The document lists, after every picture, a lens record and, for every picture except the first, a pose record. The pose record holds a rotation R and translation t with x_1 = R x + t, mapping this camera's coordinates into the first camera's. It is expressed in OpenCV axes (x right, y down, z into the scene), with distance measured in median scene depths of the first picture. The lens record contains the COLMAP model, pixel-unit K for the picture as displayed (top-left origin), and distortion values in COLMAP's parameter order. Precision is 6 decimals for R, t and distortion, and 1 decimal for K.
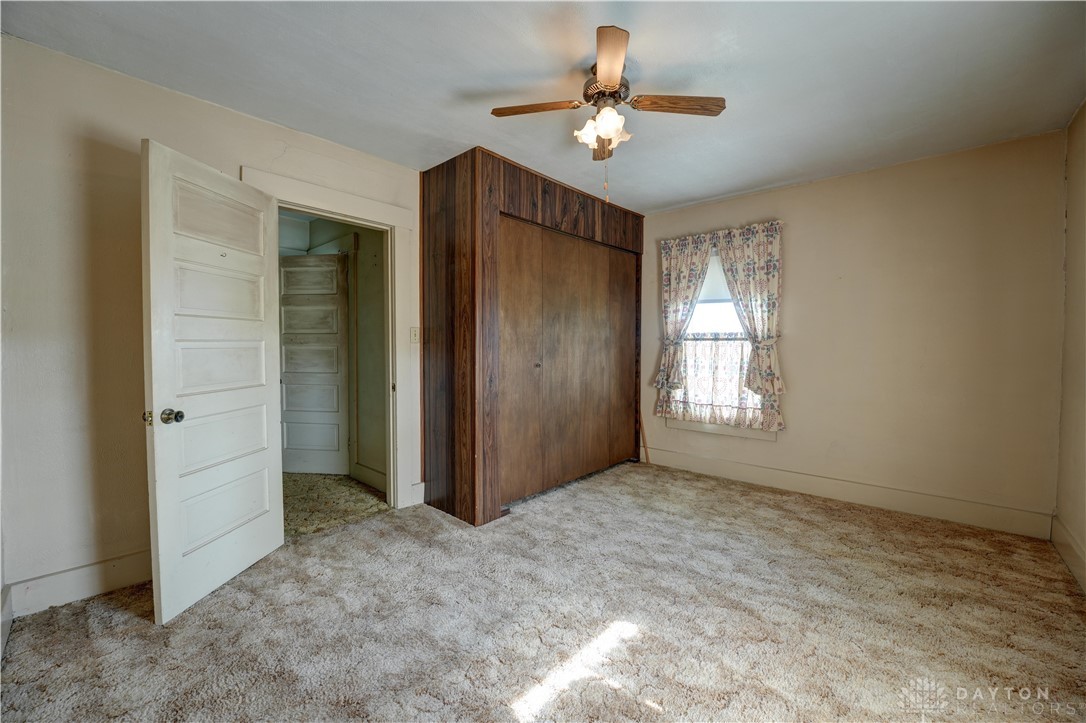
lens RADIAL K [[441.6, 0, 543.7], [0, 441.6, 359.8], [0, 0, 1]] dist [-0.031392, 0.003630]
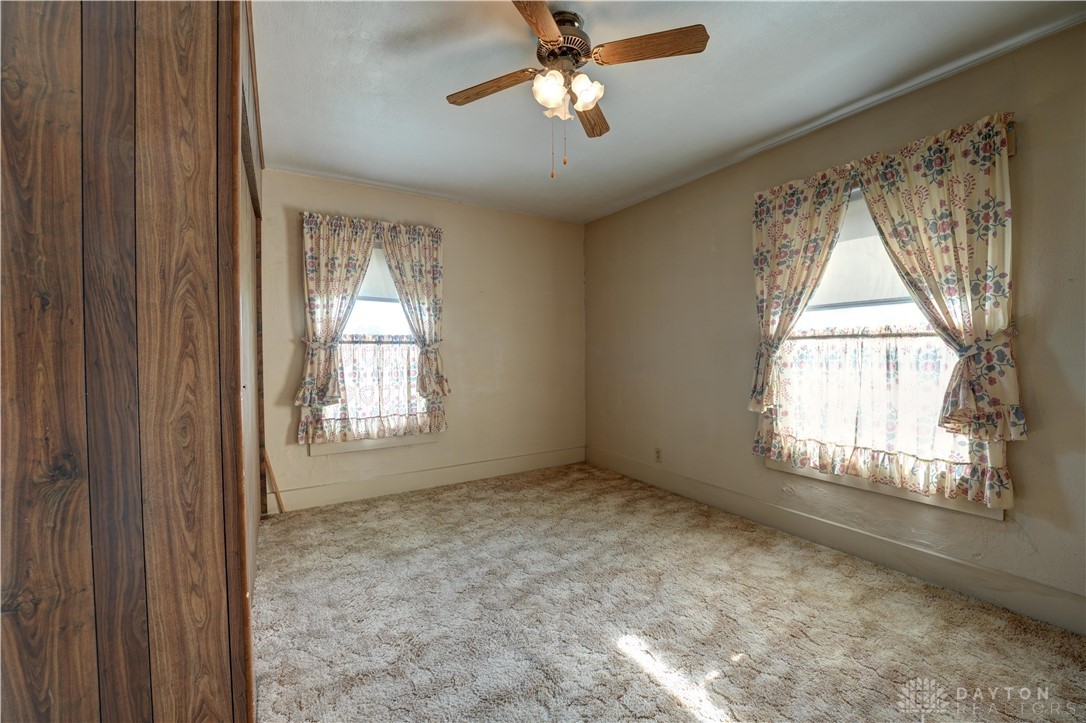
lens RADIAL K [[441.6, 0, 546.5], [0, 441.6, 357.8], [0, 0, 1]] dist [-0.031392, 0.003630]
pose [[0.270113, -0.022719, 0.962560, -0.373756], [0.036264, 0.999252, 0.013408, -0.015134], [-0.962145, 0.031284, 0.270735, 0.437289]]
